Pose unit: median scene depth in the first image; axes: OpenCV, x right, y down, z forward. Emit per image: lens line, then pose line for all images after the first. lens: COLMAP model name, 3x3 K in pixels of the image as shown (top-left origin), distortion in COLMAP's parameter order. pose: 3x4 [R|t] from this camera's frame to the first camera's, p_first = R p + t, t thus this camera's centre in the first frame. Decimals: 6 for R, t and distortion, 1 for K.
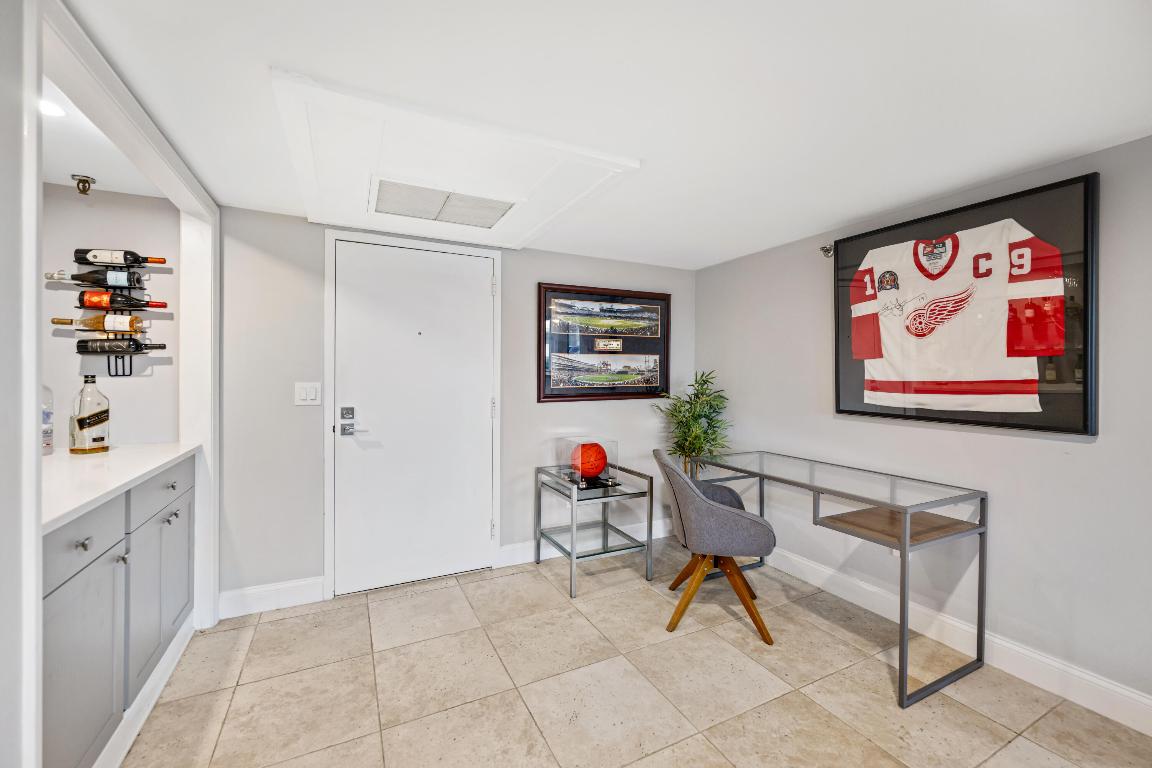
lens RADIAL K [[455.5, 0, 573.7], [0, 455.5, 379.4], [0, 0, 1]] dist [-0.000759, -0.000191]
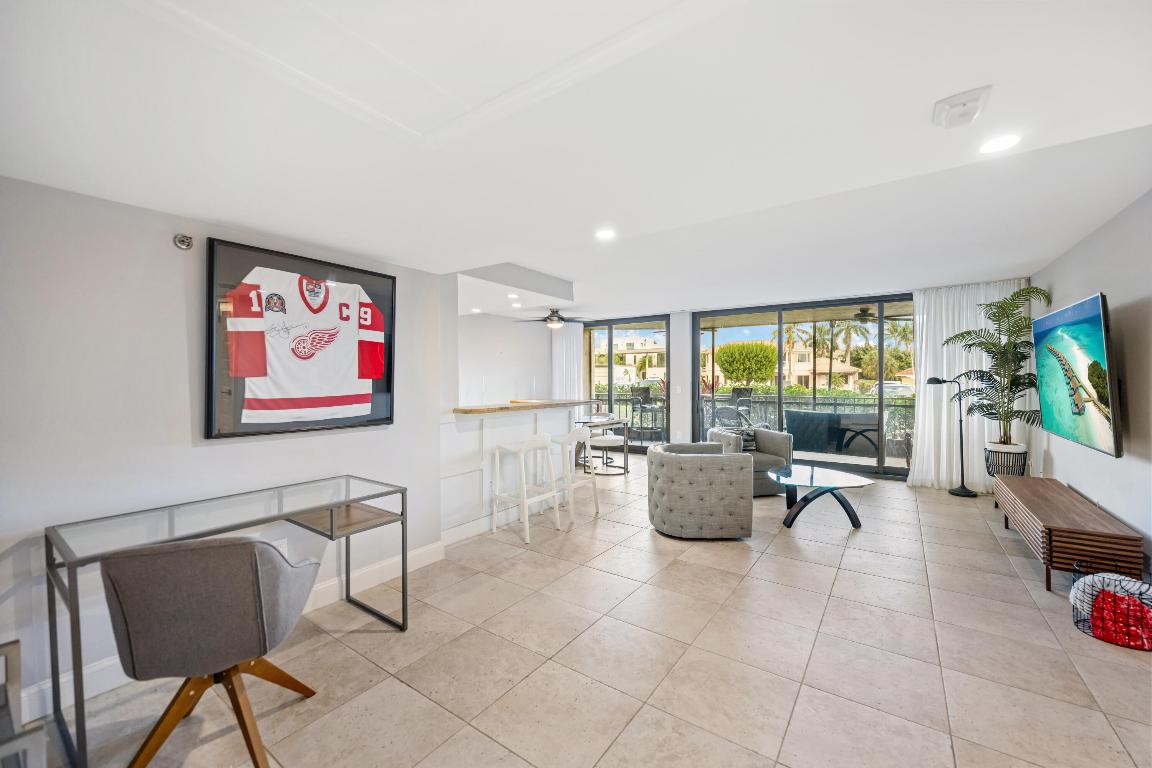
lens RADIAL K [[454.6, 0, 570.8], [0, 454.6, 387.2], [0, 0, 1]] dist [-0.001705, -0.000242]
pose [[-0.461664, -0.016323, 0.886904, -0.539084], [0.009769, 0.999676, 0.023484, -0.039960], [-0.887001, 0.019506, -0.461356, 0.861723]]
